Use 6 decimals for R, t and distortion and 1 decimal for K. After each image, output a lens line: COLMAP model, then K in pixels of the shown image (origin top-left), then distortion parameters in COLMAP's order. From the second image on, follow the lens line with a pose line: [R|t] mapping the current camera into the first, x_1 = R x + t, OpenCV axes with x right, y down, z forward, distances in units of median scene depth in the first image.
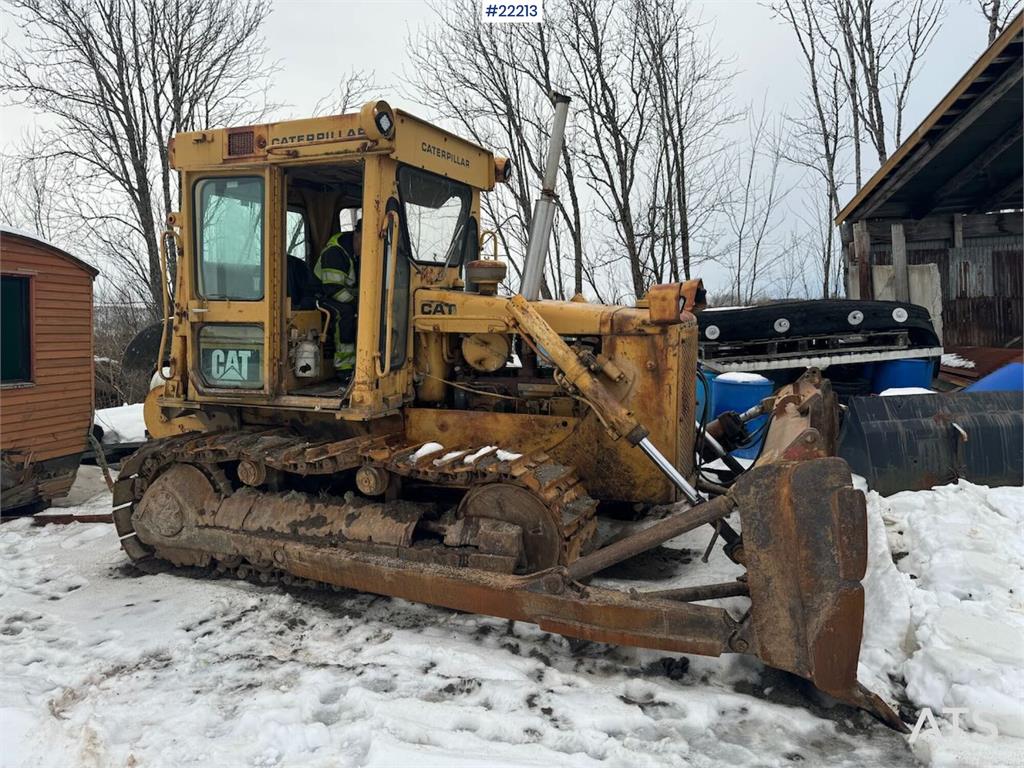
lens RADIAL K [[712.7, 0, 510.6], [0, 712.7, 385.5], [0, 0, 1]] dist [0.080905, -0.099529]
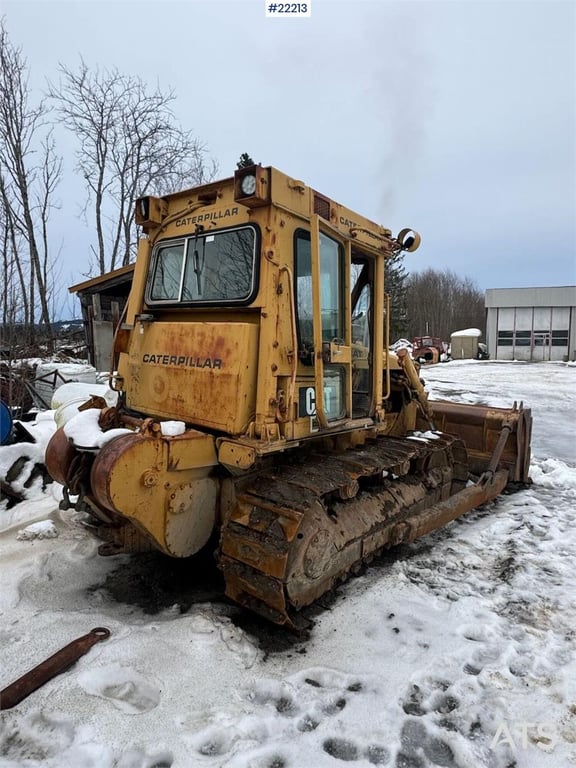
lens RADIAL K [[451.4, 0, 289.1], [0, 451.4, 380.3], [0, 0, 1]] dist [-0.000350, -0.001812]
pose [[0.291383, -0.035414, 0.955951, -1.149287], [0.058155, 0.998122, 0.019250, -0.081950], [-0.954837, 0.049985, 0.292895, 0.902211]]
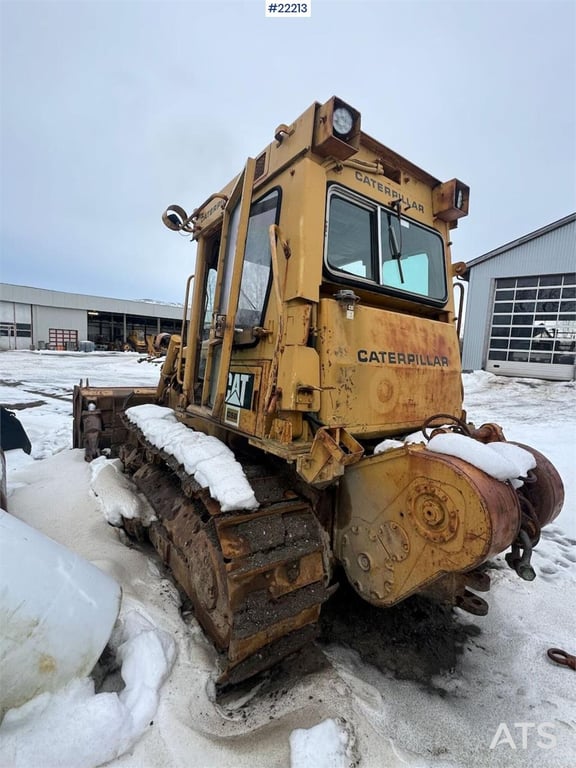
lens RADIAL K [[343.5, 0, 288.0], [0, 343.5, 384.0], [0, 0, 1]] dist [-0.001124, -0.000358]
pose [[-0.842775, -0.051436, 0.535802, -0.600348], [0.031866, 0.988910, 0.145056, -0.151855], [-0.537321, 0.139323, -0.831790, 1.800480]]
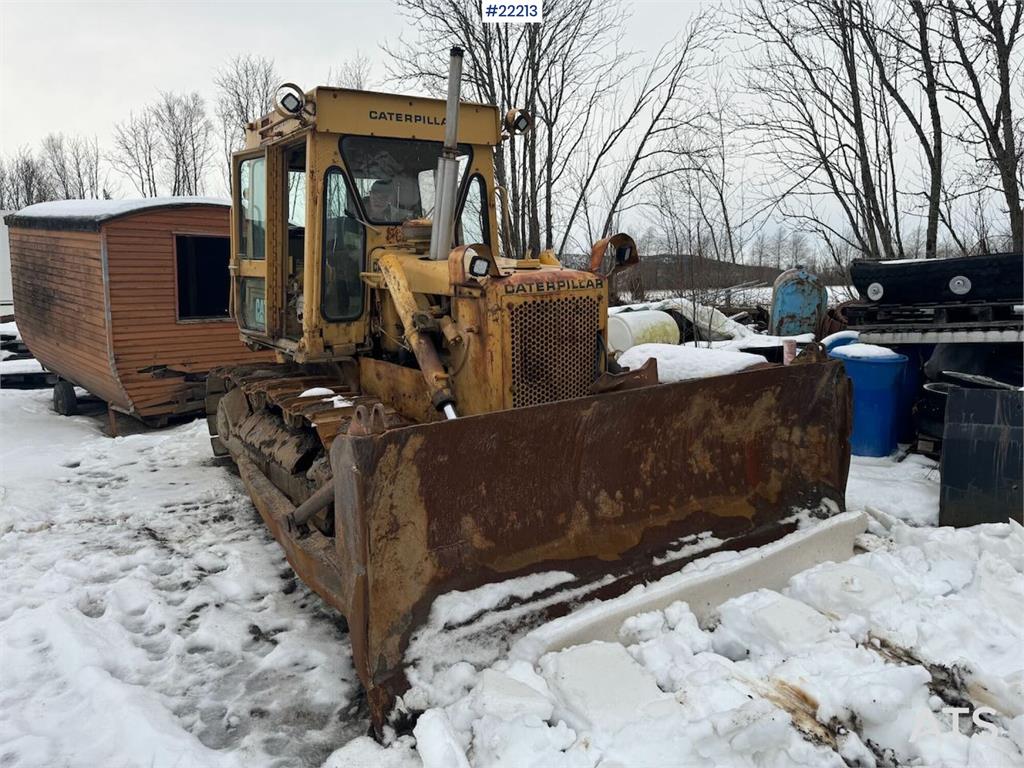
lens RADIAL K [[712.7, 0, 510.6], [0, 712.7, 385.5], [0, 0, 1]] dist [0.080905, -0.099529]
pose [[0.832811, 0.095636, -0.545234, 0.712606], [-0.054825, 0.994370, 0.090675, -0.040348], [0.550836, -0.045622, 0.833366, 0.208071]]
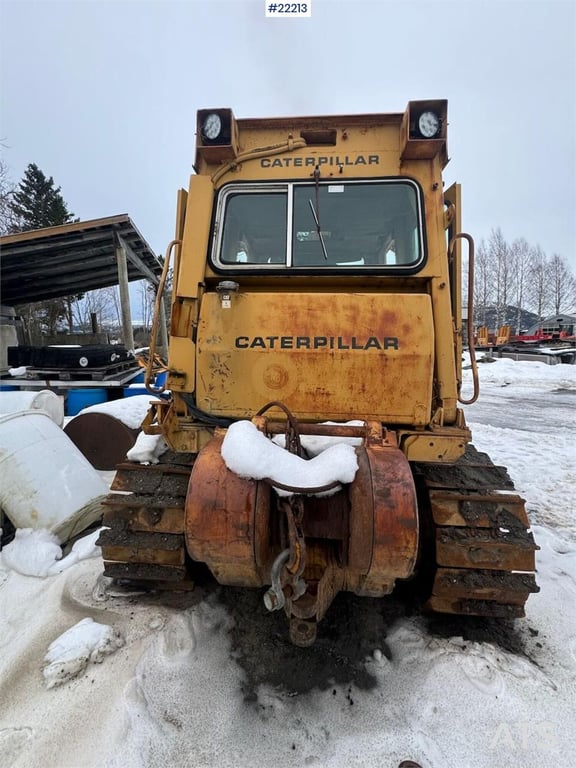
lens RADIAL K [[315.5, 0, 288.0], [0, 315.5, 384.0], [0, 0, 1]] dist [-0.001424, -0.000072]
pose [[-0.296120, -0.073014, 0.952356, -0.858855], [0.100957, 0.989096, 0.107221, -0.105248], [-0.949800, 0.127897, -0.285520, 1.452061]]
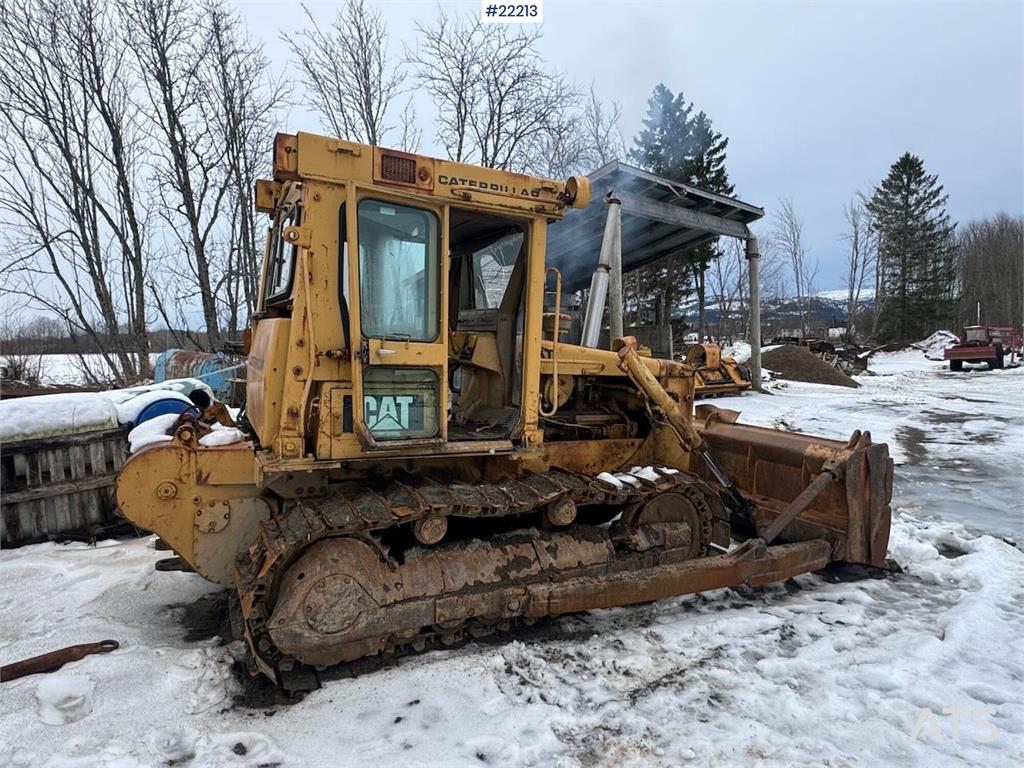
lens RADIAL K [[601.9, 0, 510.9], [0, 601.9, 380.6], [0, 0, 1]] dist [-0.000350, -0.001812]
pose [[0.650448, -0.012724, 0.759444, -0.909692], [0.043265, 0.998857, -0.020320, -0.050188], [-0.758318, 0.046074, 0.650255, 0.436963]]
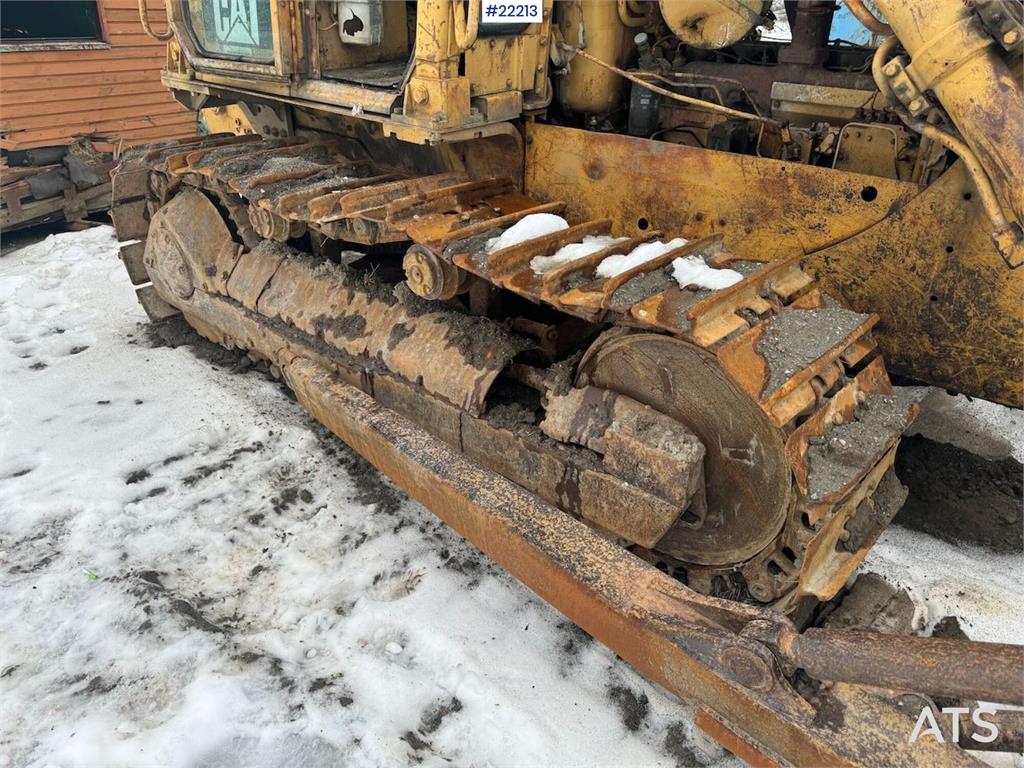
lens RADIAL K [[712.7, 0, 510.6], [0, 712.7, 385.5], [0, 0, 1]] dist [0.080905, -0.099529]
pose [[0.942058, 0.179538, -0.283361, 0.018708], [-0.054926, 0.915873, 0.397692, 0.000276], [0.330924, -0.359085, 0.872667, 0.520772]]
